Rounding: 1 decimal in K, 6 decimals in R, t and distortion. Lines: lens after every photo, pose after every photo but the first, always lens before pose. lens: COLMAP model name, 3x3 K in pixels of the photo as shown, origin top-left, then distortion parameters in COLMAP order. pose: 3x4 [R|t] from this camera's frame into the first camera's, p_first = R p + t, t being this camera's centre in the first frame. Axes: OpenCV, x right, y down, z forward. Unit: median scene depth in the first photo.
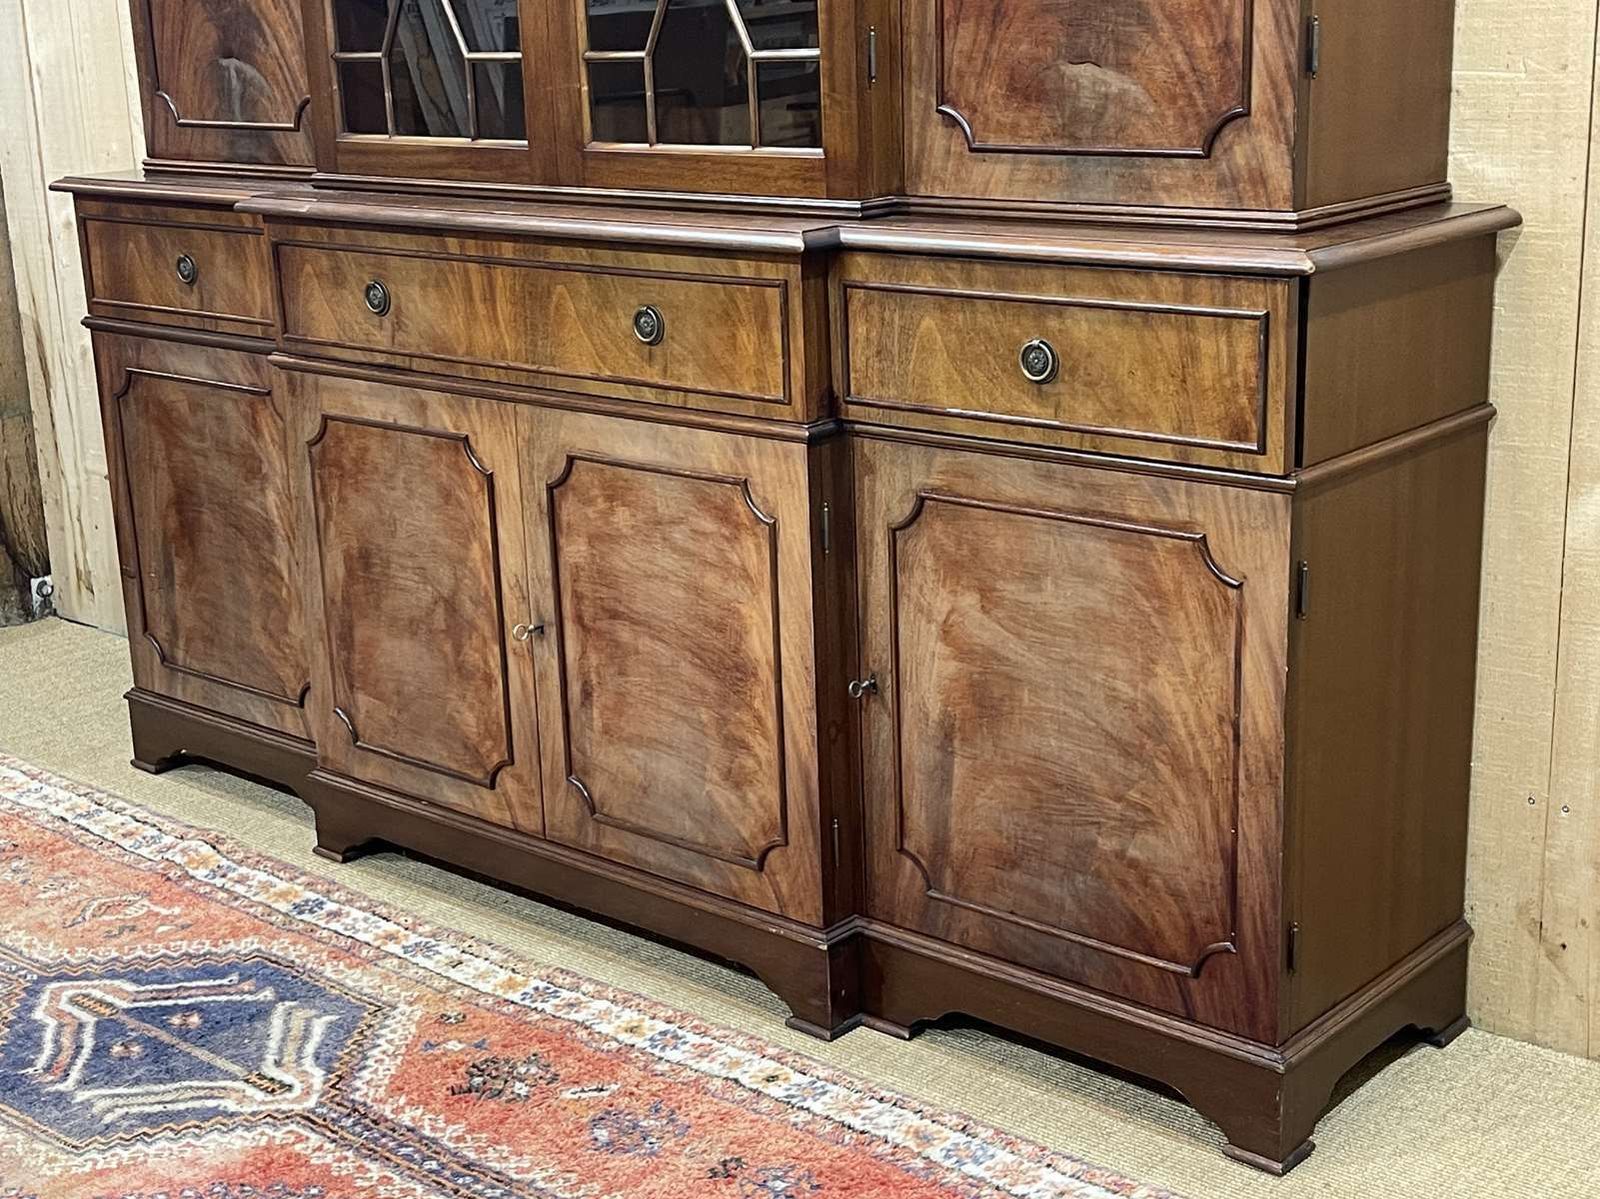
lens RADIAL K [[2211.7, 0, 816.7], [0, 2211.7, 609.7], [0, 0, 1]] dist [0.180765, -0.703358]
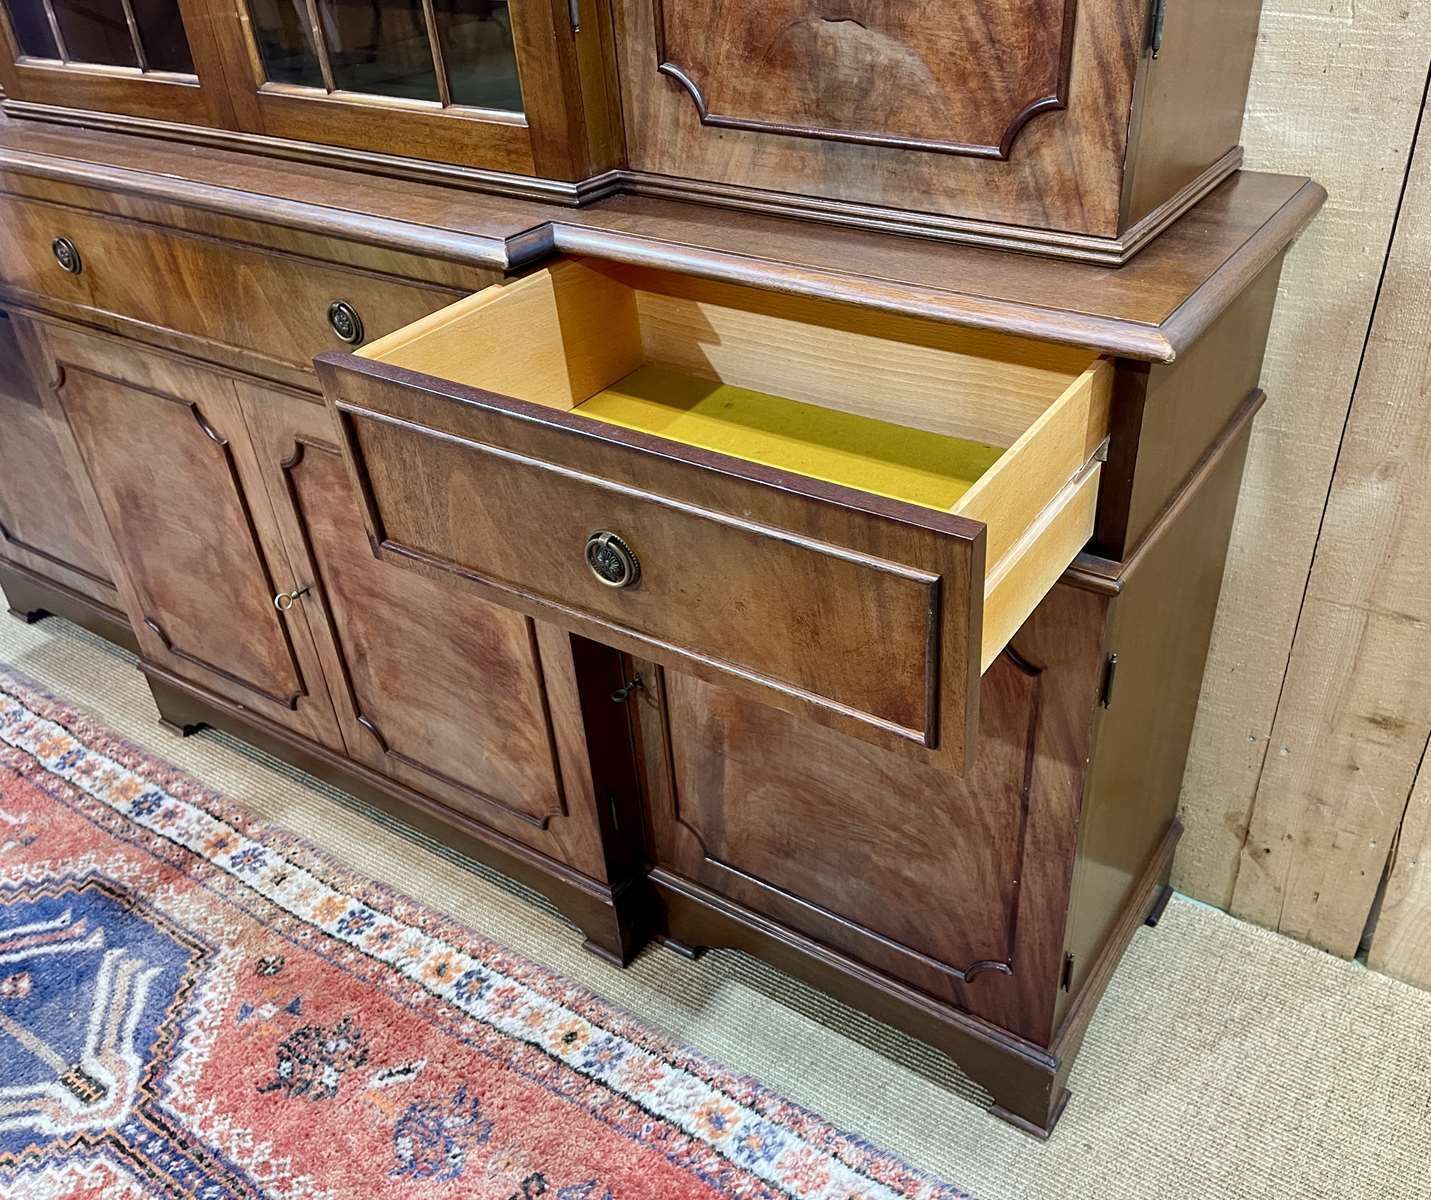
lens RADIAL K [[1218.6, 0, 795.0], [0, 1218.6, 613.1], [0, 0, 1]] dist [0.069533, -0.104216]
pose [[0.989320, -0.079405, 0.122230, 0.030008], [0.038230, 0.950585, 0.308103, -0.159334], [-0.140655, -0.300140, 0.943468, 0.470071]]
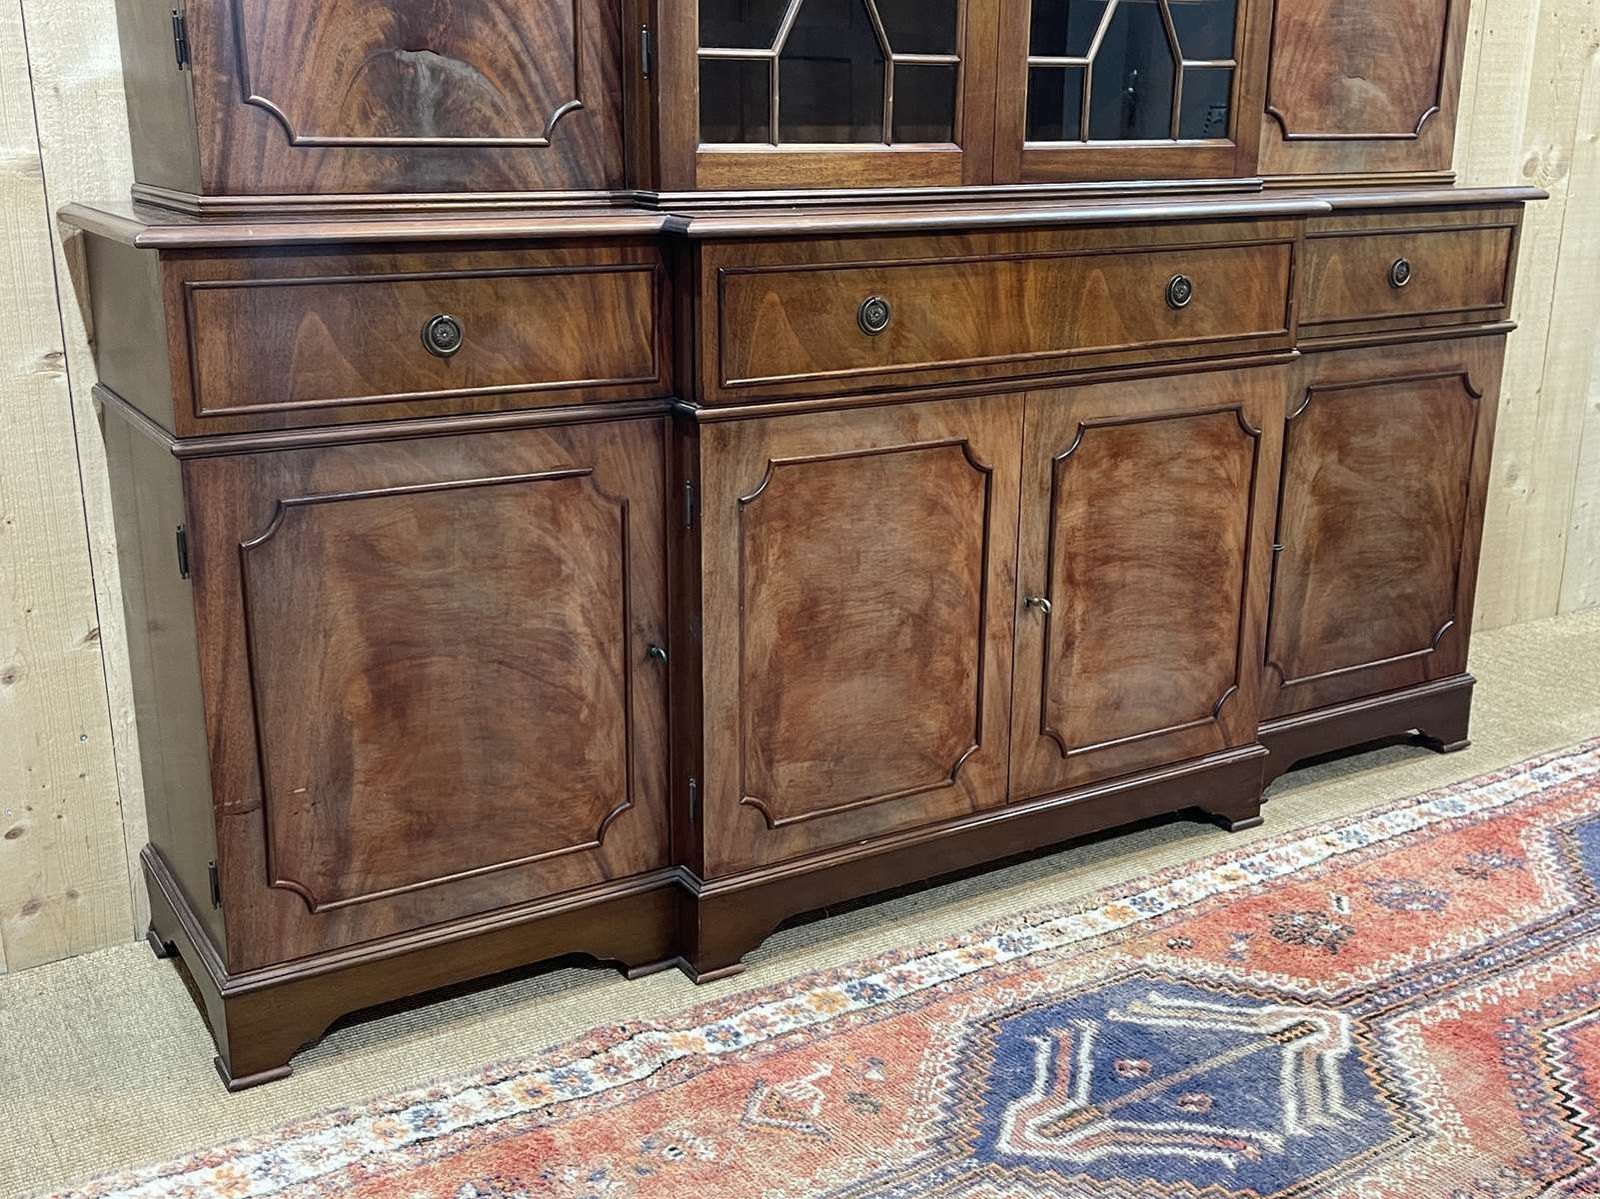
lens RADIAL K [[1703.7, 0, 819.9], [0, 1703.7, 604.5], [0, 0, 1]] dist [0.123684, -0.327482]
pose [[0.293078, -0.234856, 0.926794, -0.993604], [0.242622, 0.955898, 0.165507, -0.163537], [-0.924792, 0.176355, 0.337134, 0.883935]]
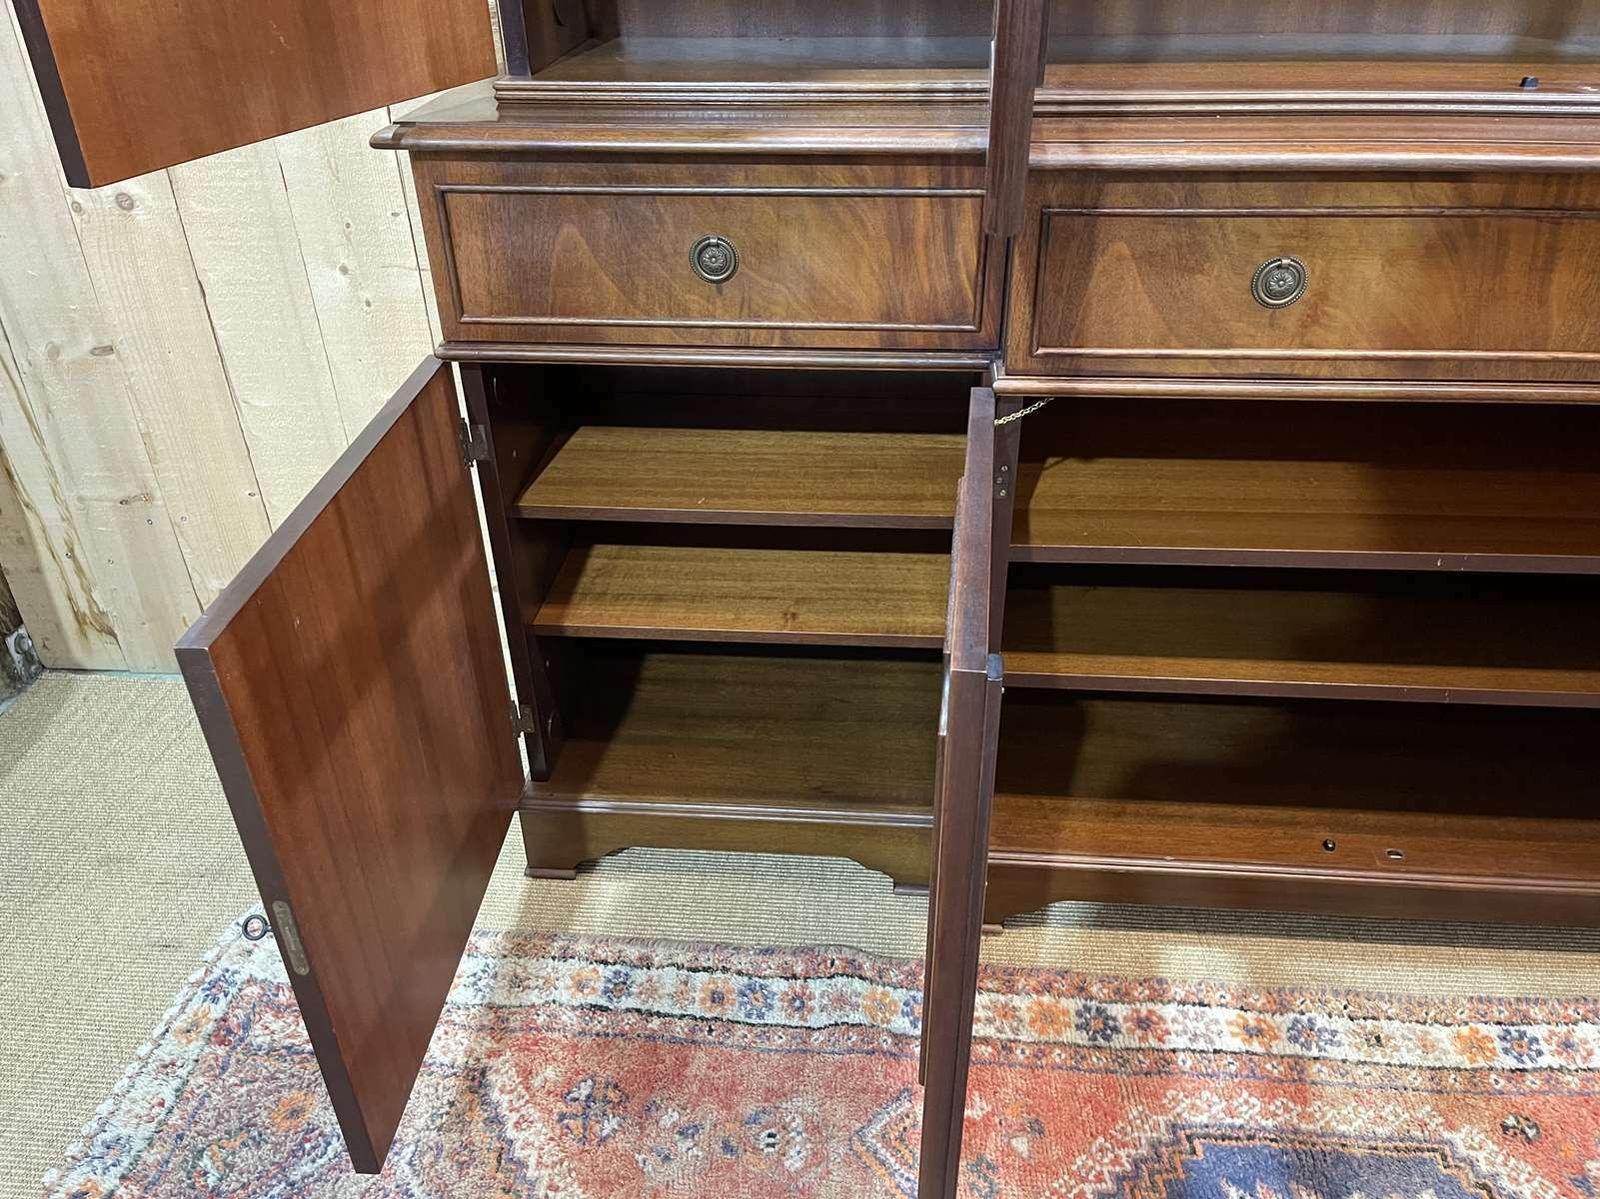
lens RADIAL K [[1206.6, 0, 799.4], [0, 1206.6, 605.6], [0, 0, 1]] dist [0.063061, -0.088138]
pose [[0.805842, -0.297663, 0.511874, -0.594641], [0.150246, 0.938959, 0.309488, -0.204248], [-0.572752, -0.172492, 0.801375, 0.849135]]
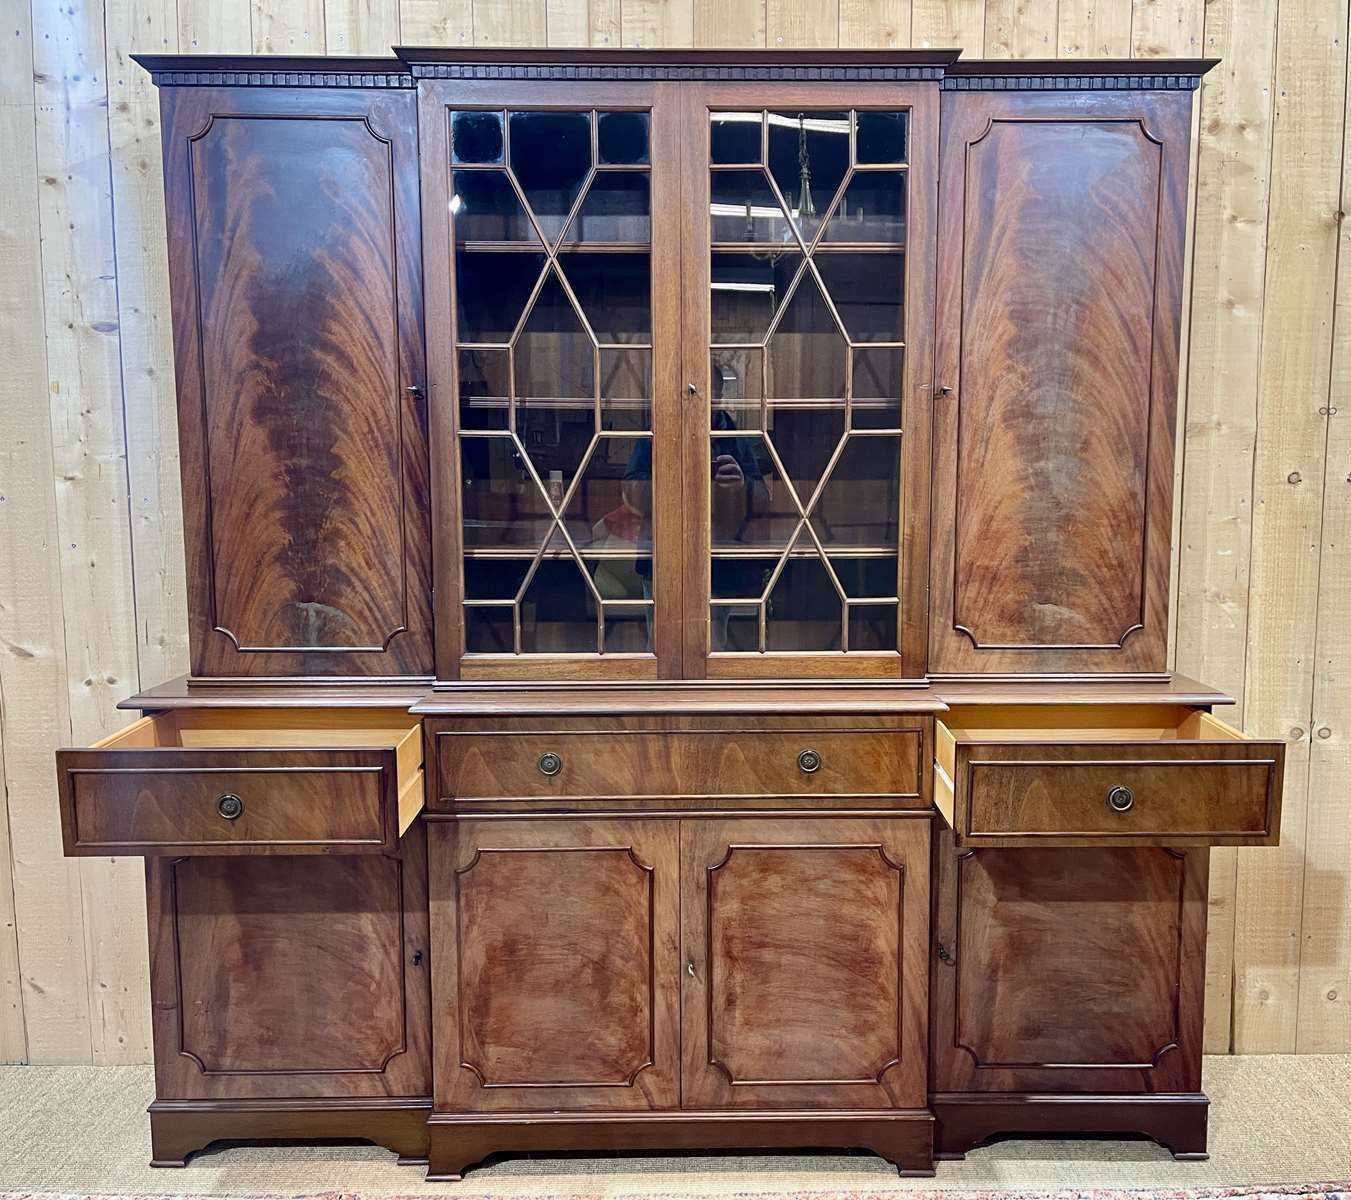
lens RADIAL K [[1210.6, 0, 714.7], [0, 1210.6, 602.3], [0, 0, 1]] dist [0.030352, -0.002574]
pose [[0.746481, -0.041229, 0.664128, -0.710804], [0.159054, 0.980202, -0.117926, -0.146714], [-0.646117, 0.193662, 0.738260, 0.352499]]
